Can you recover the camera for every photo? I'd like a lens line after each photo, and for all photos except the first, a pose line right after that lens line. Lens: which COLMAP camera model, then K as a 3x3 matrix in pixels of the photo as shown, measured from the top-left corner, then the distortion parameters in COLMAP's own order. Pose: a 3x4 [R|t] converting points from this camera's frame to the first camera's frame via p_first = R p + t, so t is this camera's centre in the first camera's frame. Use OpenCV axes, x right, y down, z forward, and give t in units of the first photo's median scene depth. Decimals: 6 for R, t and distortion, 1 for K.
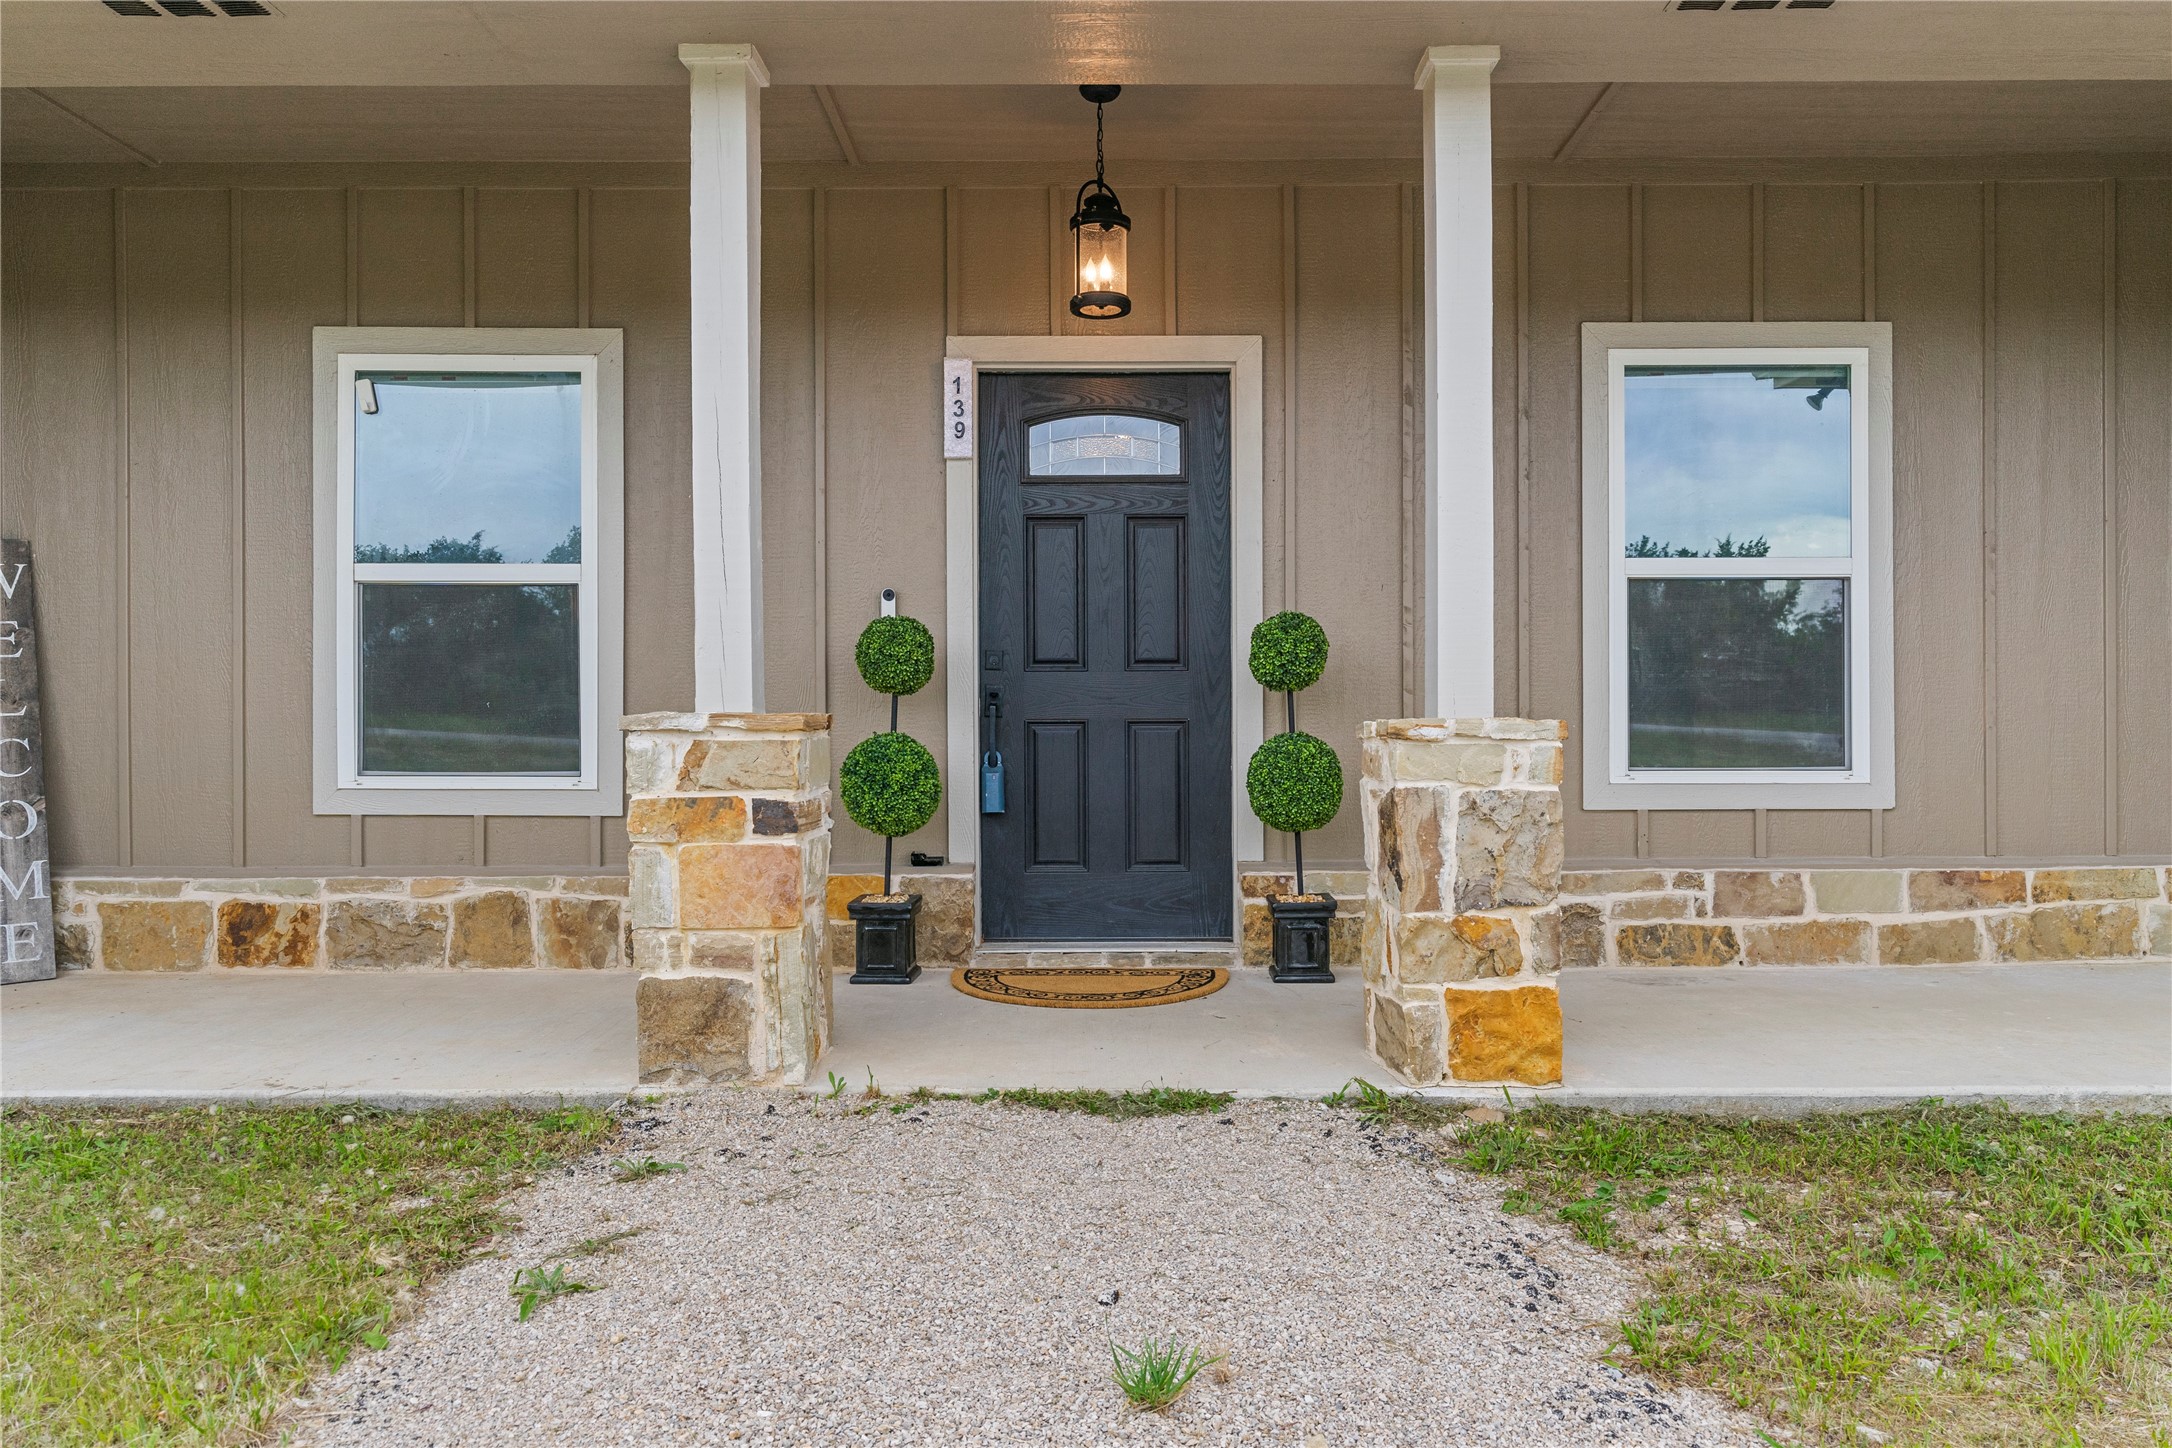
lens RADIAL K [[1541.7, 0, 1086.9], [0, 1541.7, 731.4], [0, 0, 1]] dist [0.002681, 0.000196]
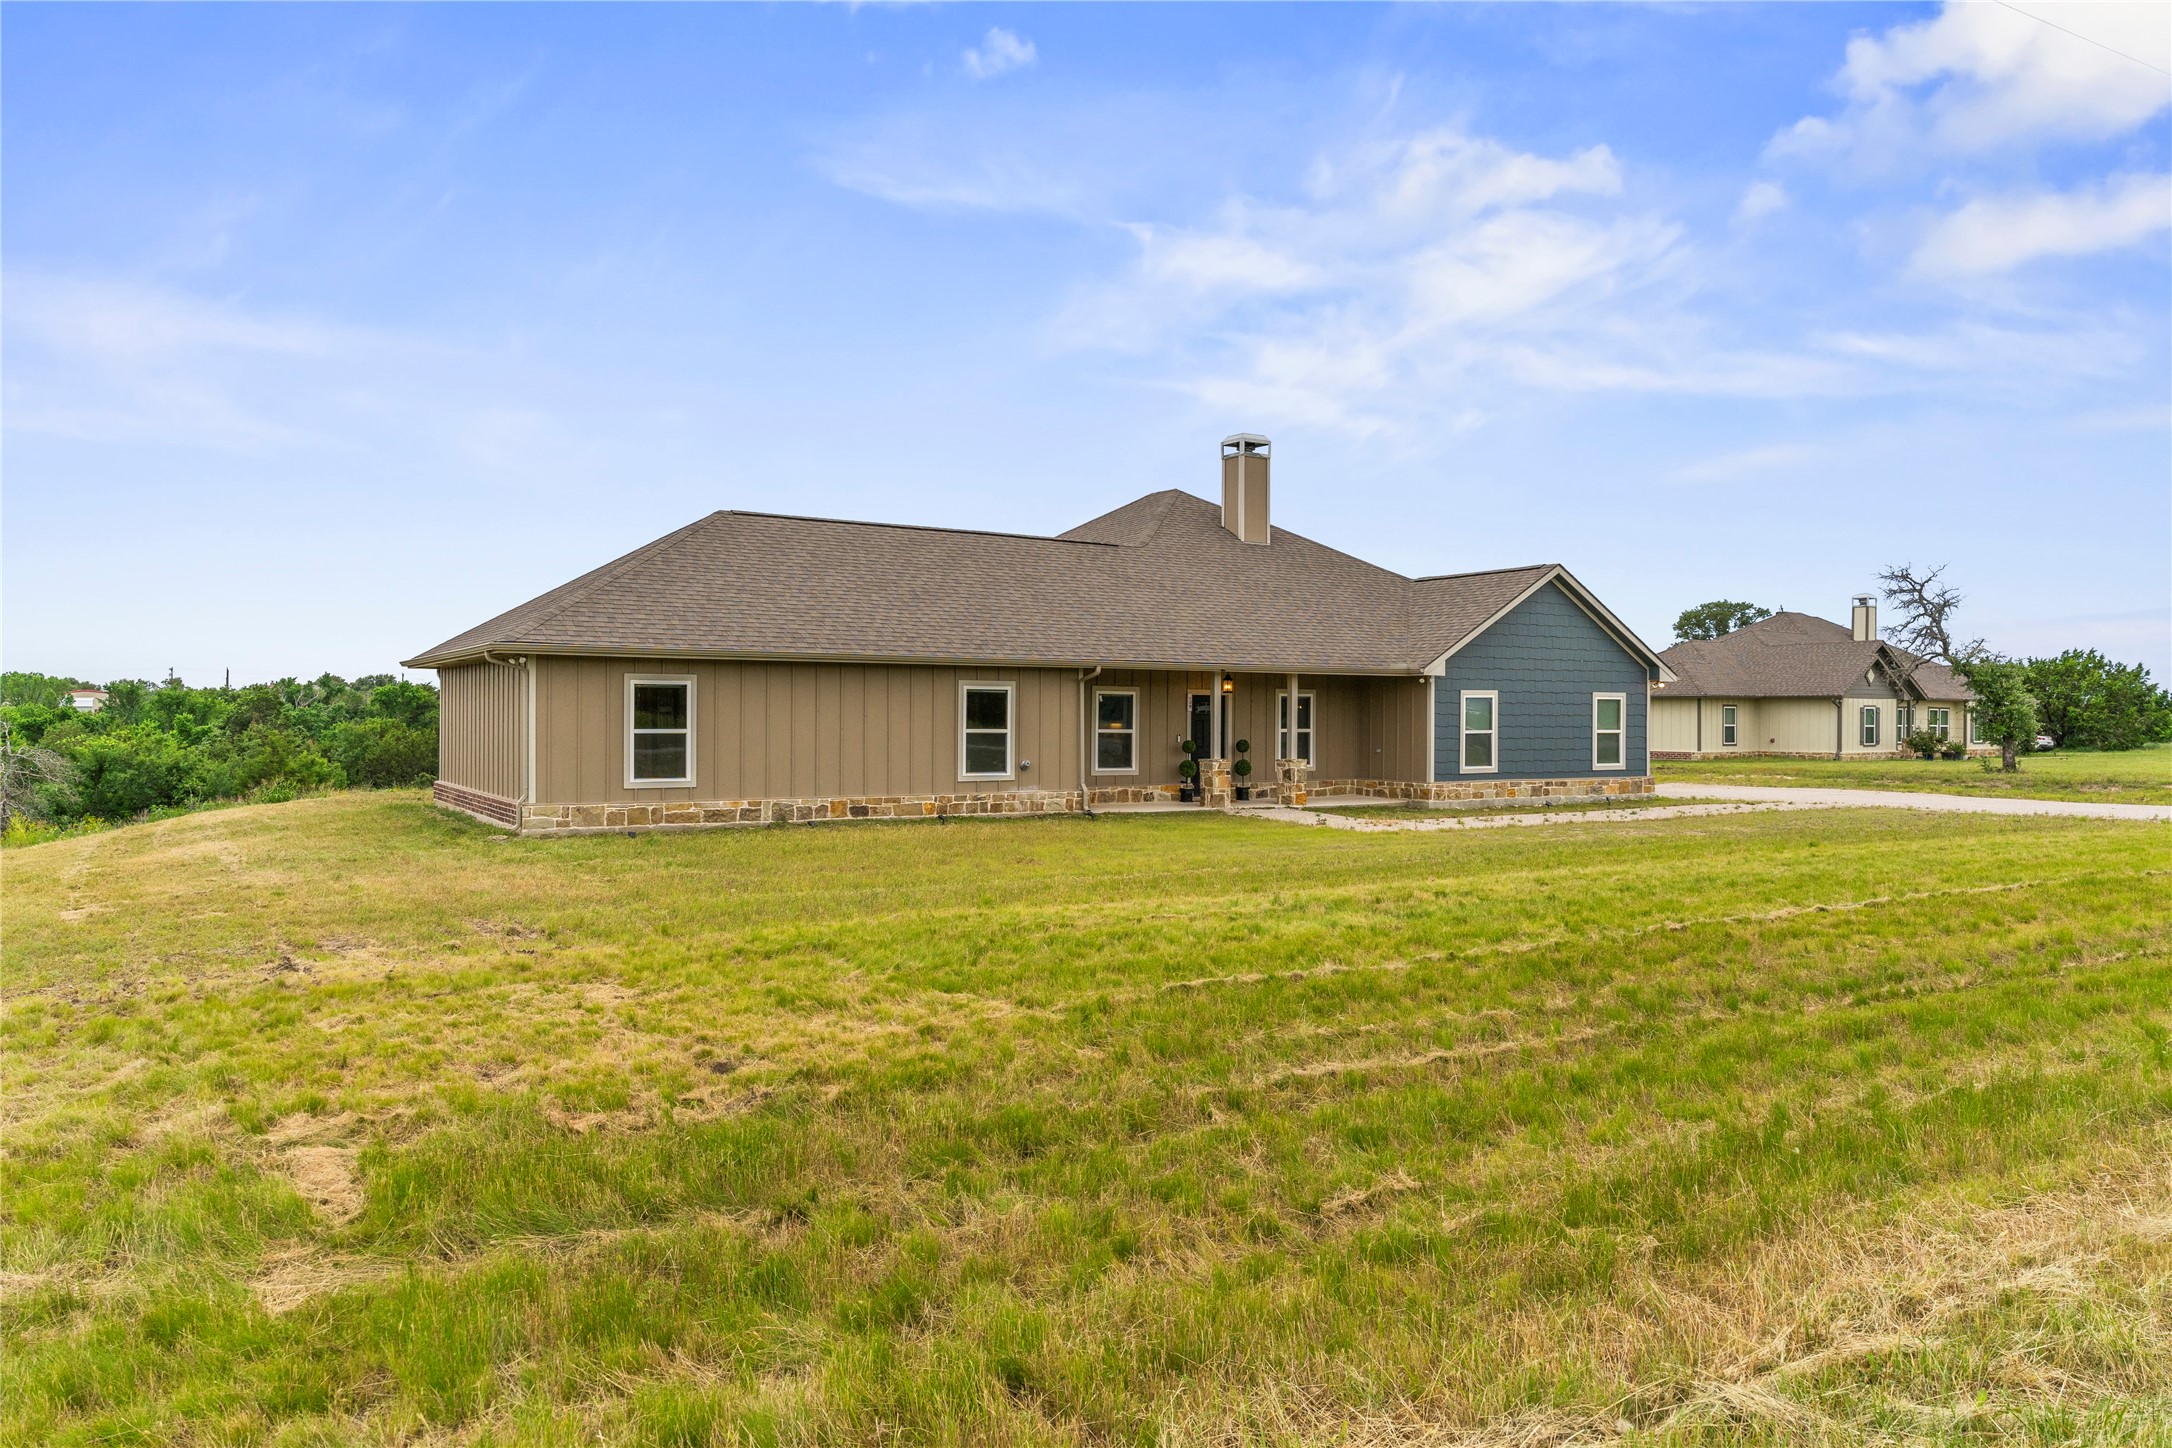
lens RADIAL K [[1459.7, 0, 1091.7], [0, 1459.7, 729.3], [0, 0, 1]] dist [0.045034, 0.000624]
pose [[0.841847, 0.003652, 0.539704, -3.321736], [-0.007536, 0.999959, 0.004988, -0.136611], [-0.539664, -0.008267, 0.841840, -3.369191]]
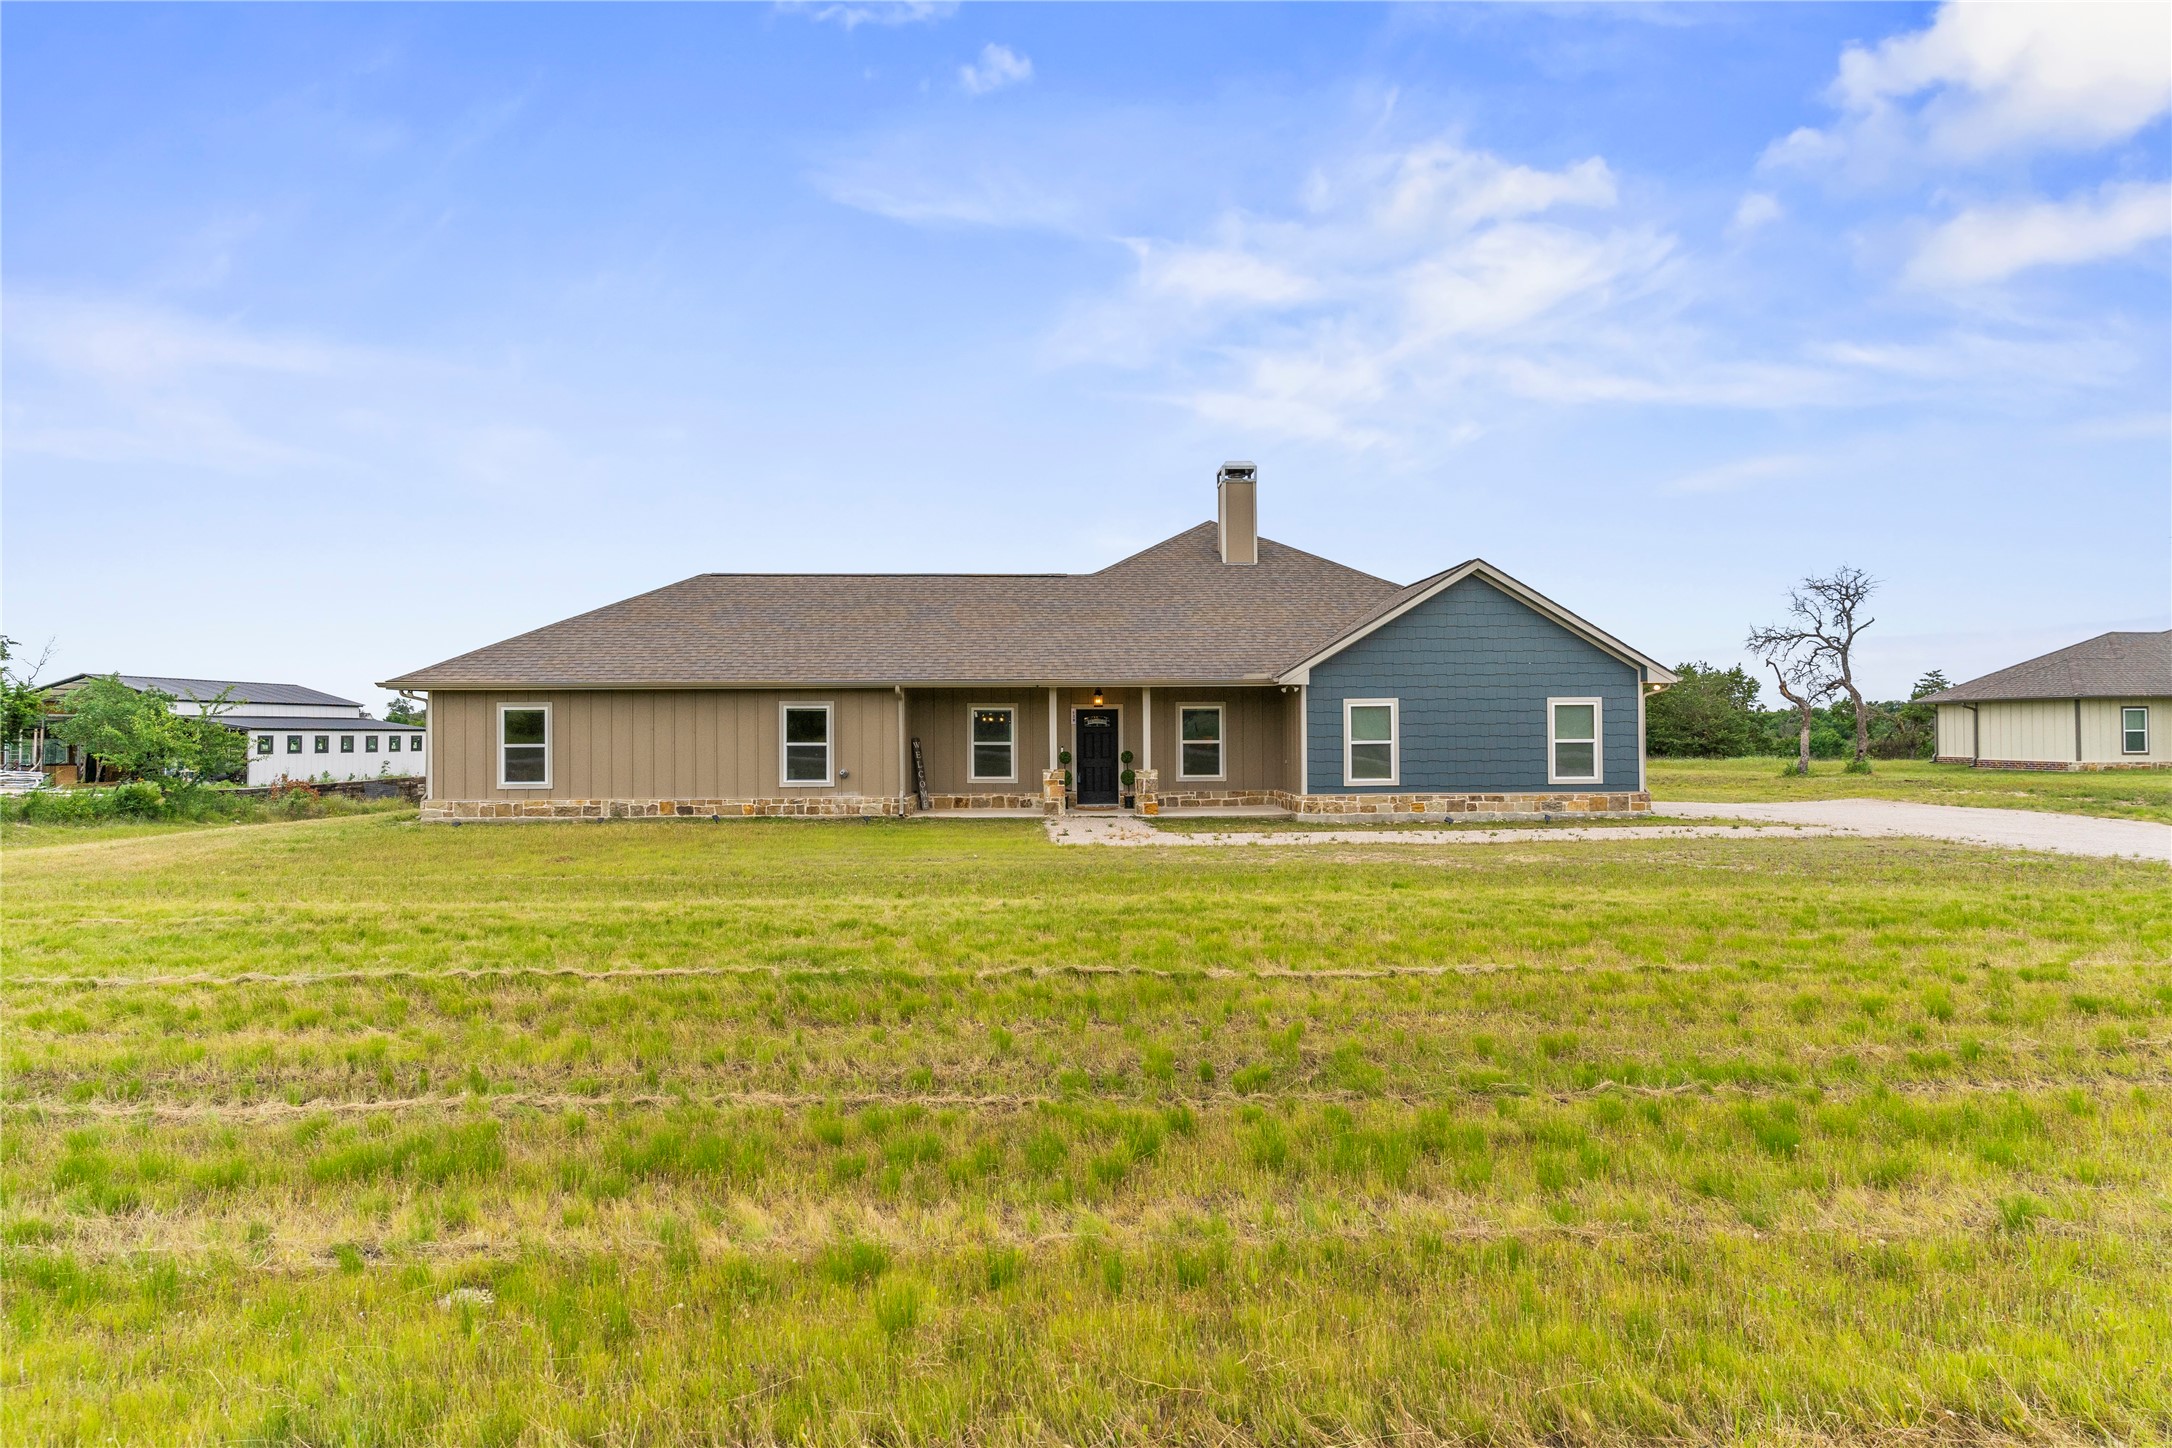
lens RADIAL K [[1113.7, 0, 1081.9], [0, 1113.7, 723.4], [0, 0, 1]] dist [-0.003063, 0.000068]
pose [[0.999065, -0.001389, 0.043206, -0.244210], [0.001728, 0.999968, -0.007798, -0.148987], [-0.043194, 0.007865, 0.999036, -3.449532]]
